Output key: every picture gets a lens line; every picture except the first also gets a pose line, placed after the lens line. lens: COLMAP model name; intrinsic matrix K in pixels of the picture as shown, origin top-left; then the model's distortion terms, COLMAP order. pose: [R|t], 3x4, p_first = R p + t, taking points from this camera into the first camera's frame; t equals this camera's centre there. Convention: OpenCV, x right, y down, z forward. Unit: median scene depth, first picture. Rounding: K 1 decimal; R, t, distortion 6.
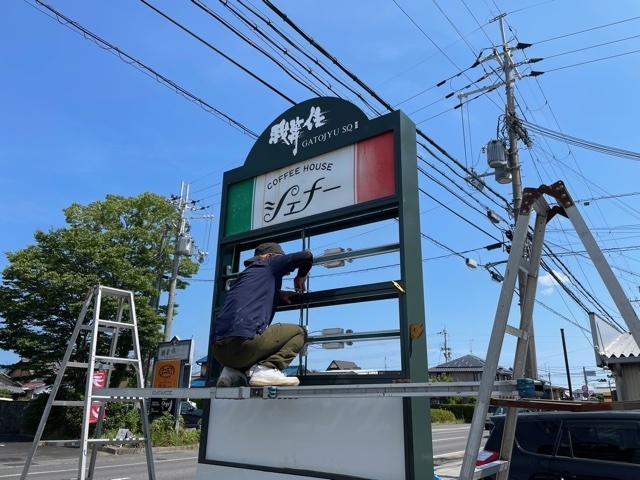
lens RADIAL K [[500.6, 0, 320.0], [0, 500.6, 240.0], [0, 0, 1]] dist [0.092713, -0.126095]
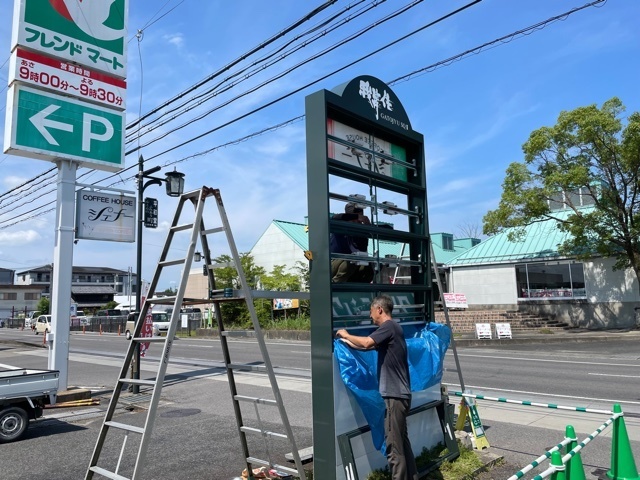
lens RADIAL K [[500.6, 0, 320.0], [0, 500.6, 240.0], [0, 0, 1]] dist [0.092713, -0.126095]
pose [[0.074984, 0.113508, 0.990703, -0.389719], [-0.275219, 0.957267, -0.088846, 0.084480], [-0.958453, -0.265998, 0.103020, 0.272932]]
